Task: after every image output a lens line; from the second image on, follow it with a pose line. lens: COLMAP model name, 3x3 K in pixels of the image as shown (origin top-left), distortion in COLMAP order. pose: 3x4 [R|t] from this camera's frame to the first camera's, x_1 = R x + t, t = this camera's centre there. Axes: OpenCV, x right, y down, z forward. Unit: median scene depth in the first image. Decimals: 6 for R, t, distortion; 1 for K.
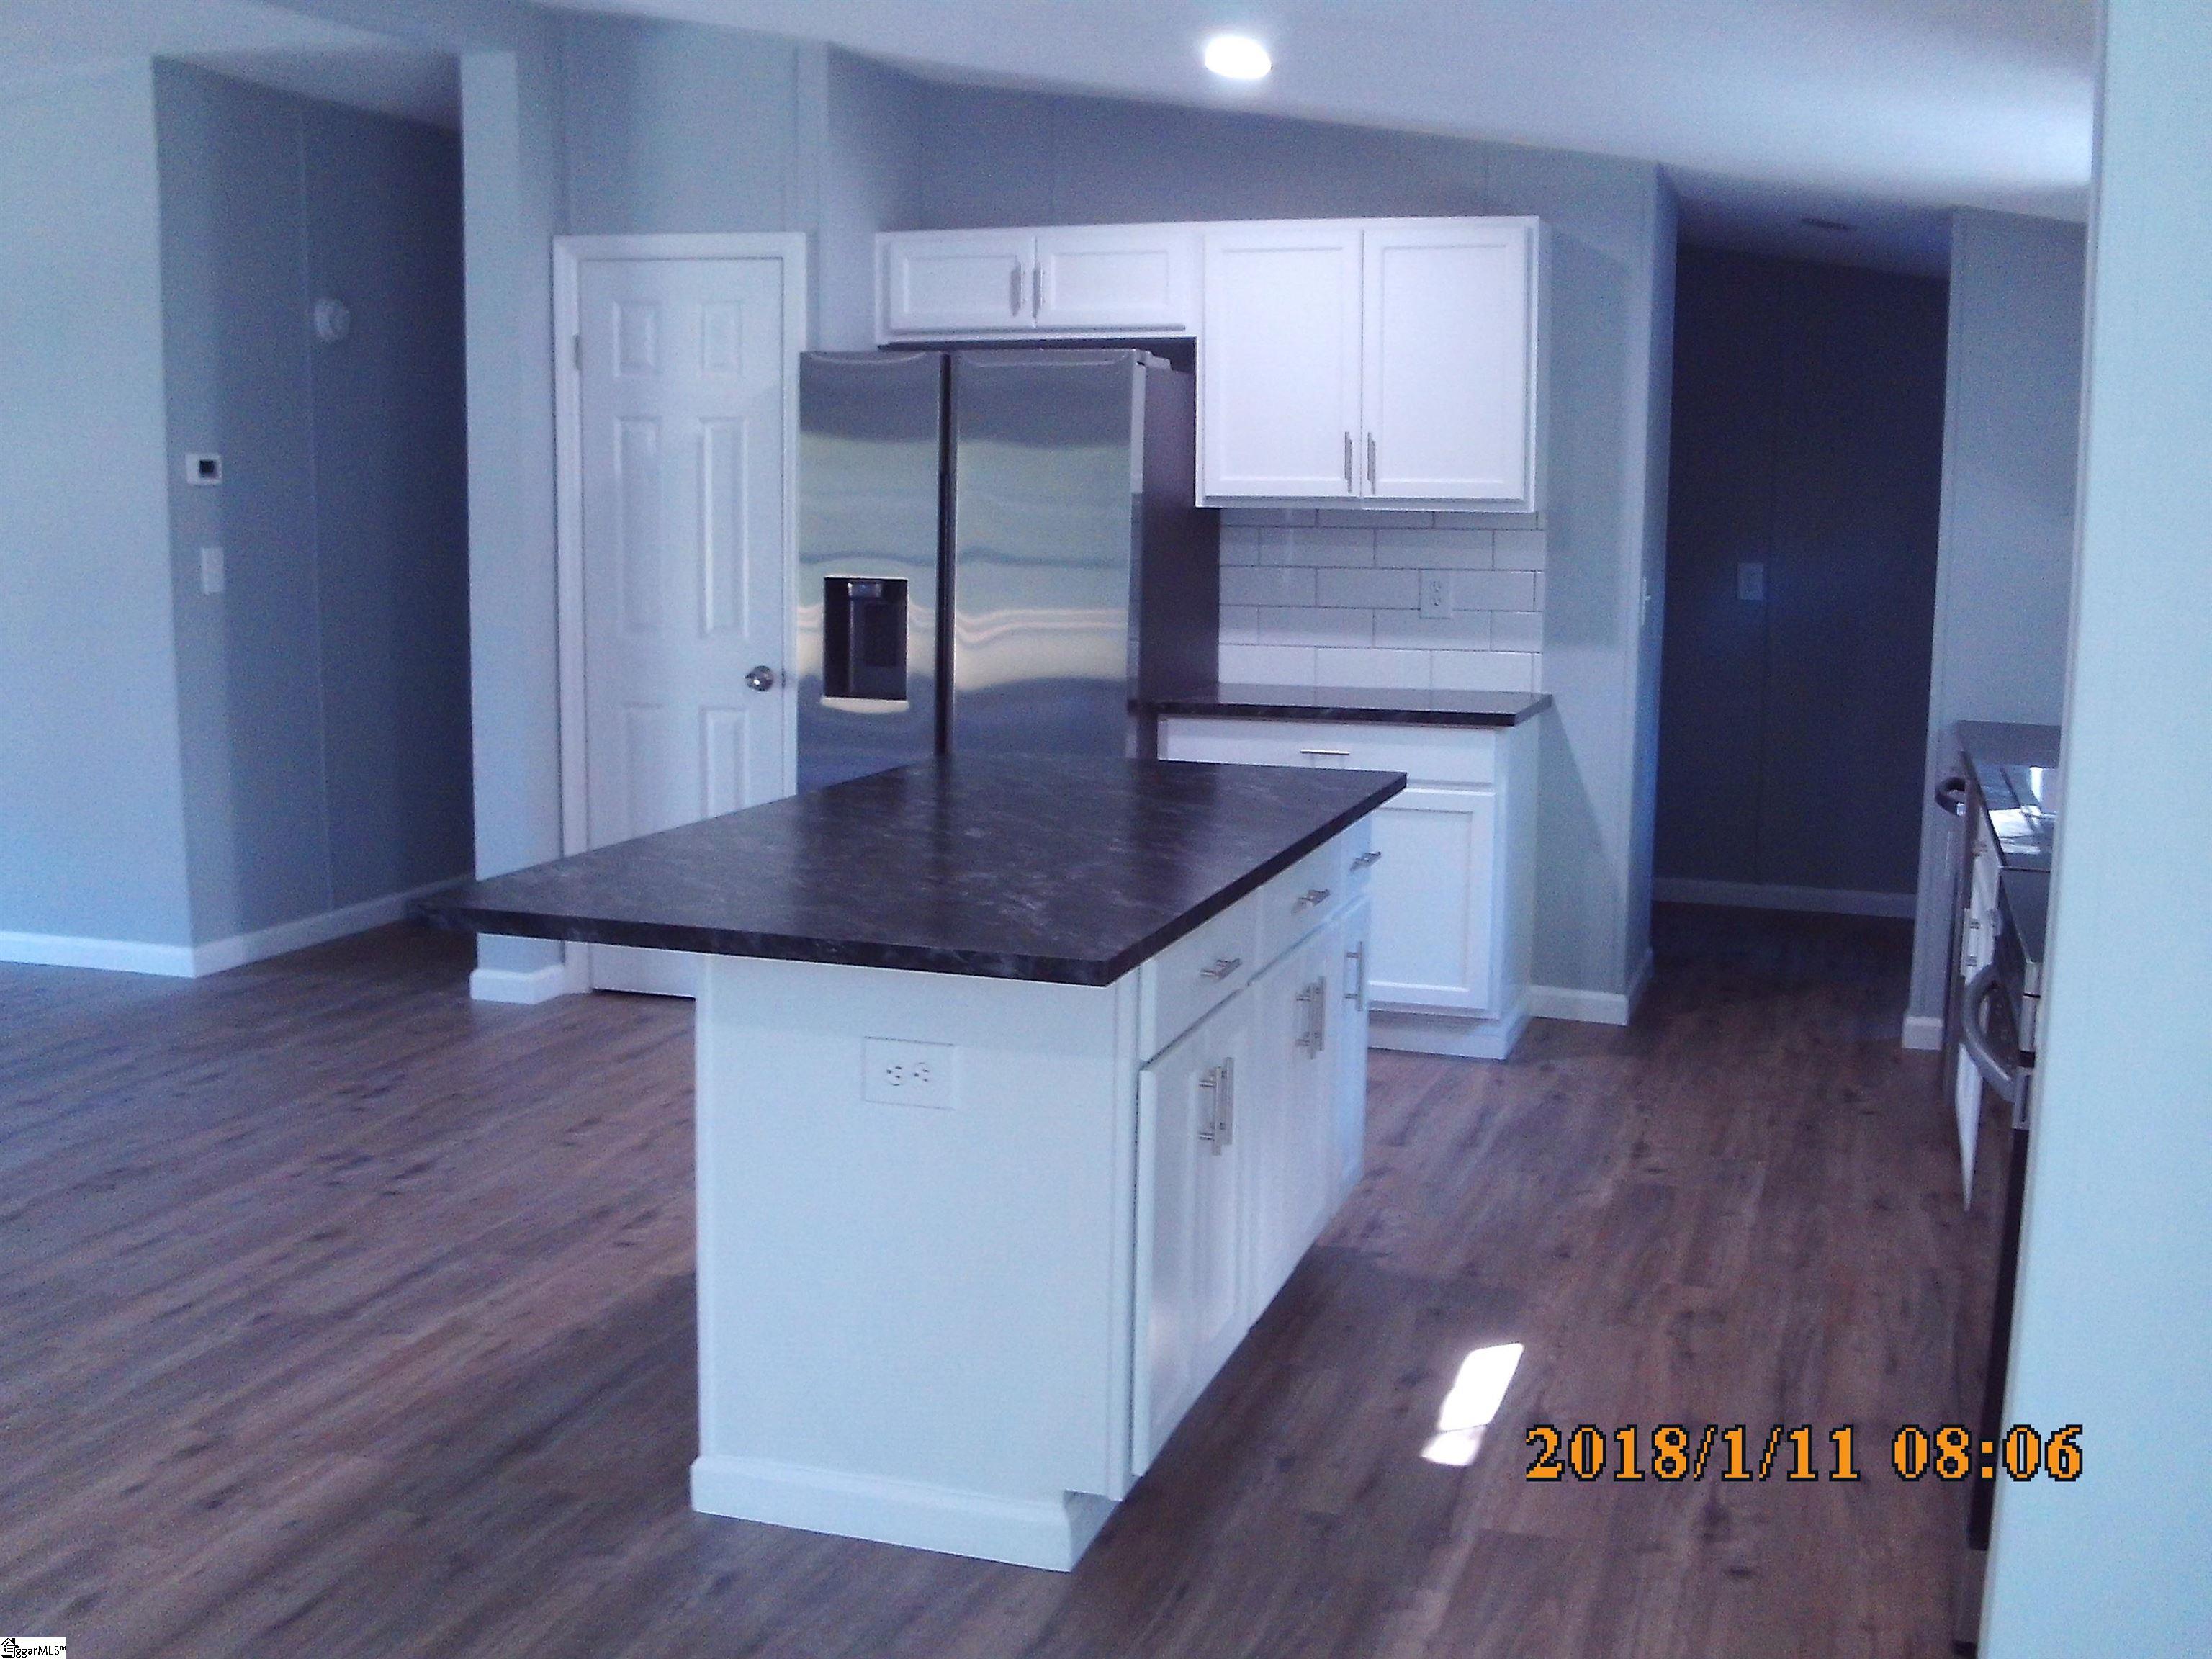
lens RADIAL K [[2452.3, 0, 1112.3], [0, 2452.3, 829.3], [0, 0, 1]] dist [0.058912, -0.302875]
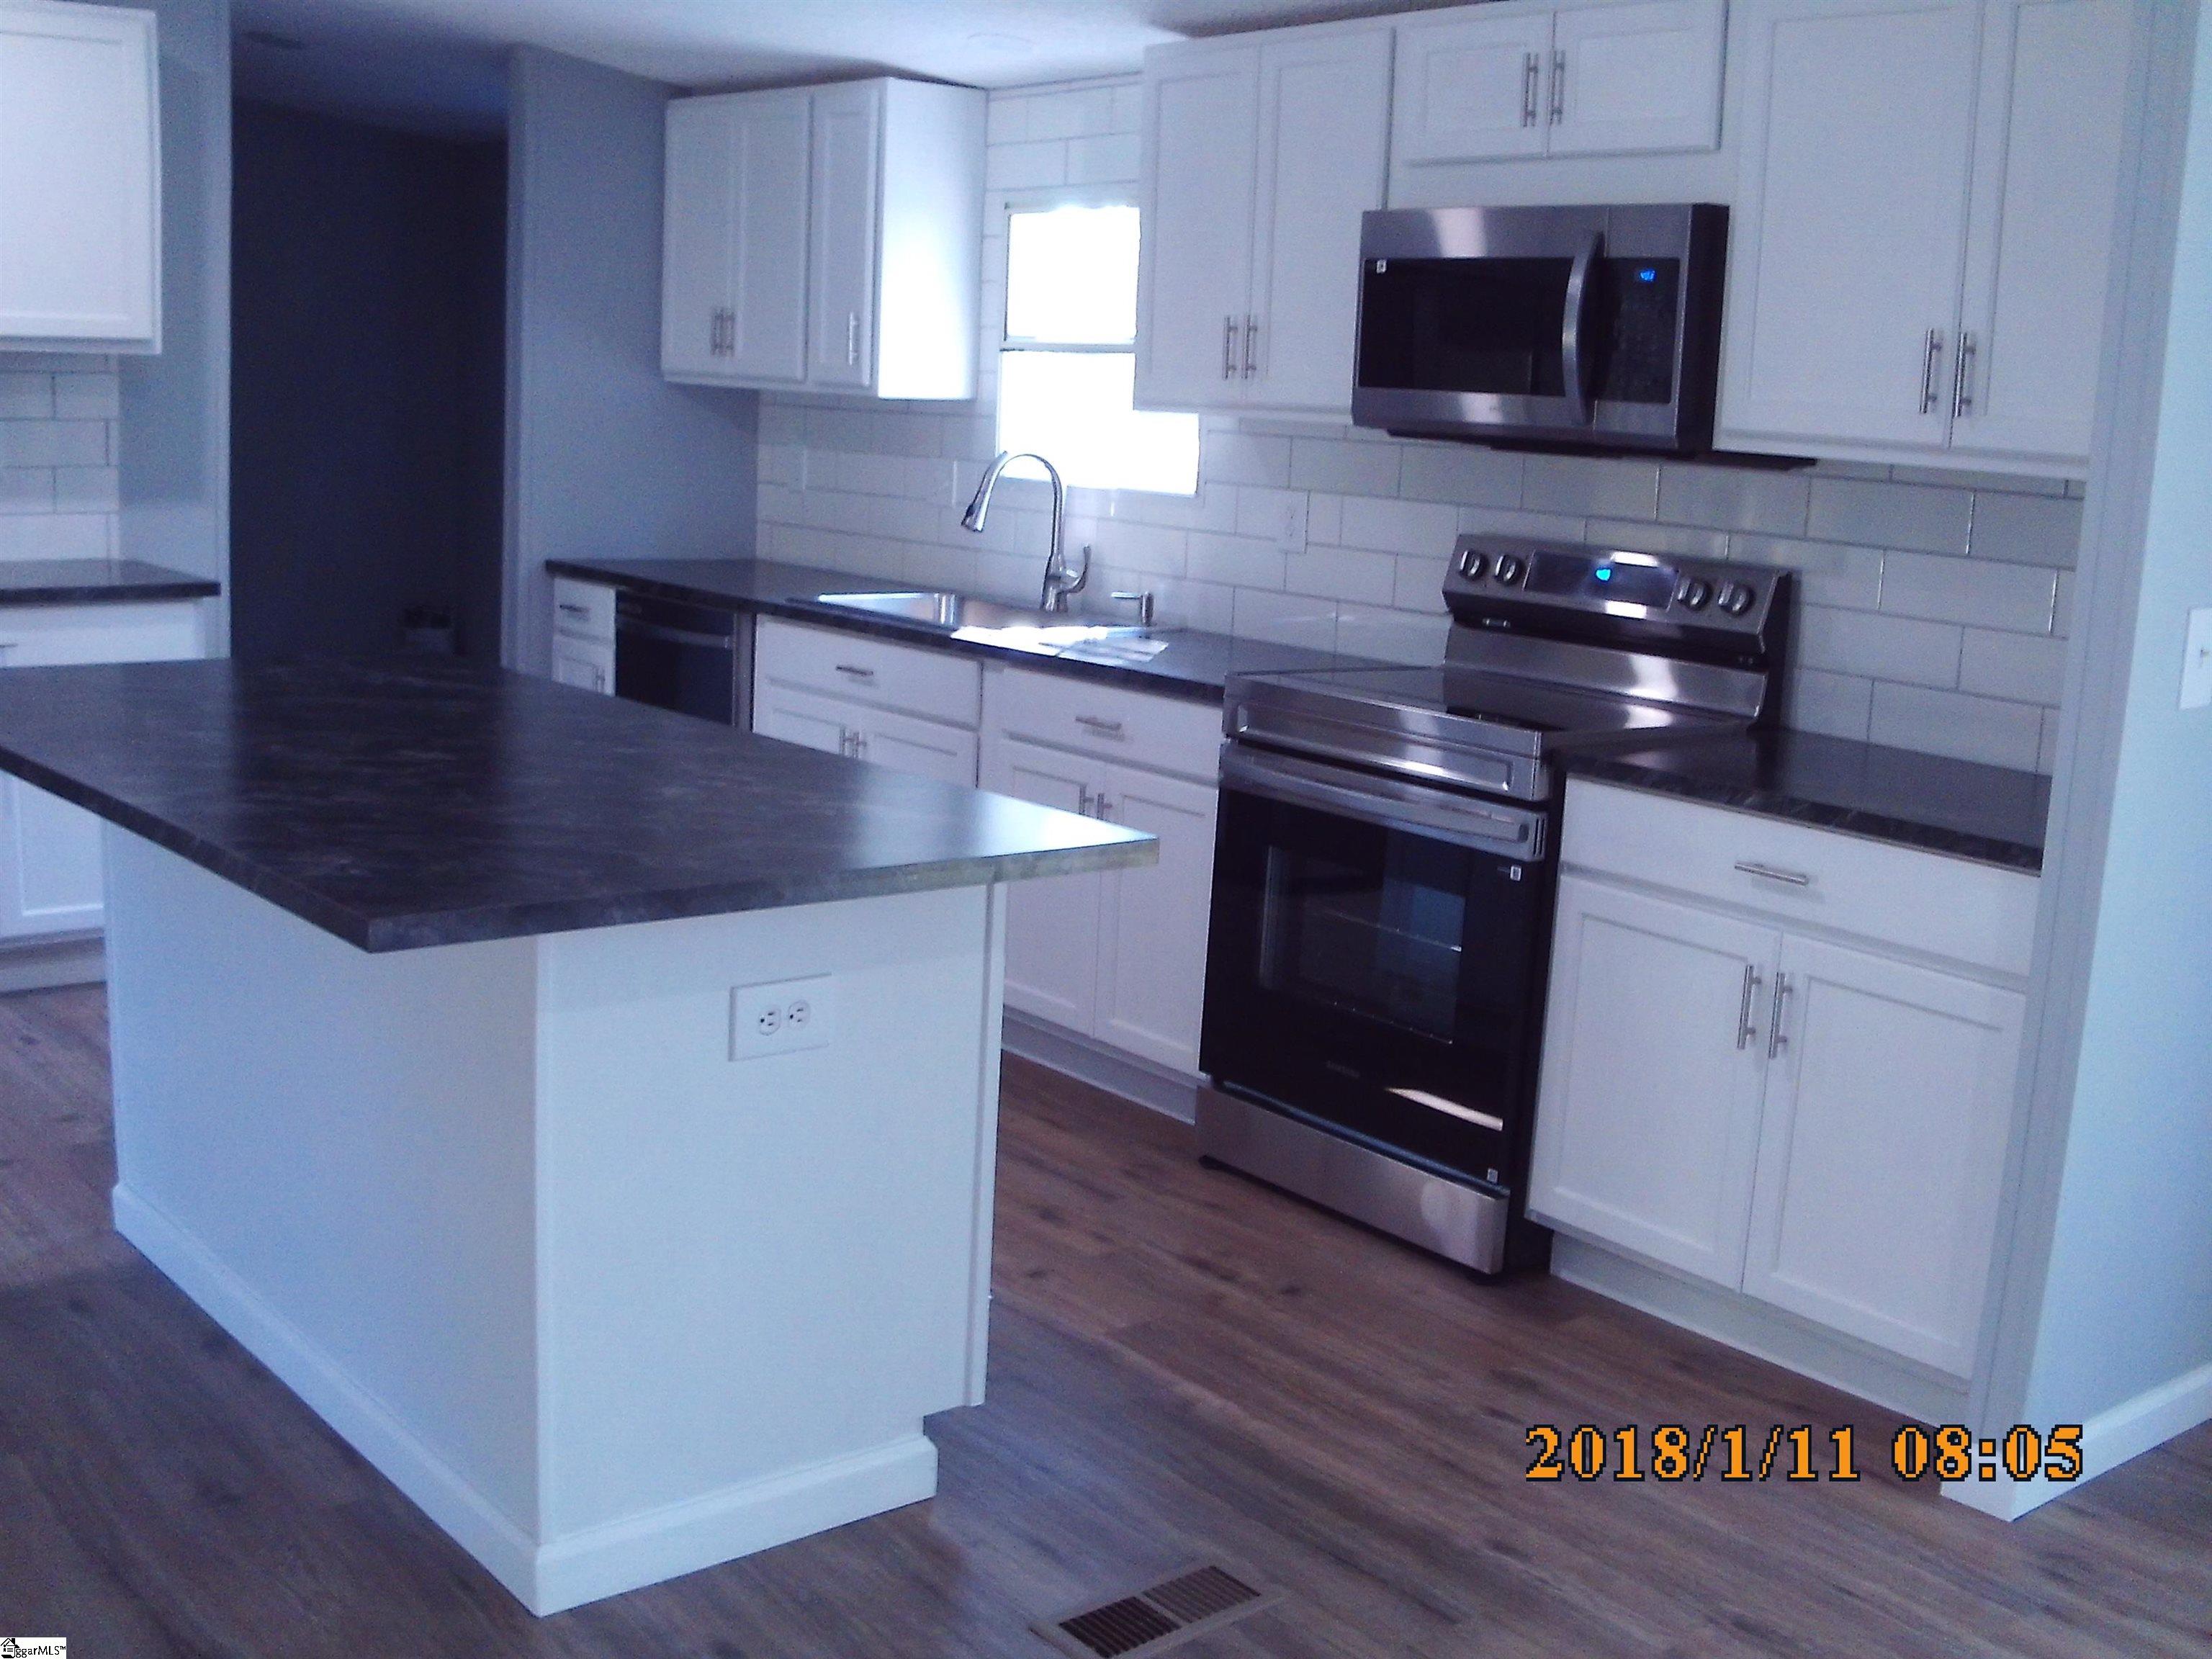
lens RADIAL K [[2452.3, 0, 1112.3], [0, 2452.3, 829.3], [0, 0, 1]] dist [0.058912, -0.302875]
pose [[0.544804, -0.136596, 0.827364, -0.722865], [0.080520, 0.990606, 0.110526, -0.053456], [-0.834689, 0.006404, 0.550685, 0.411937]]
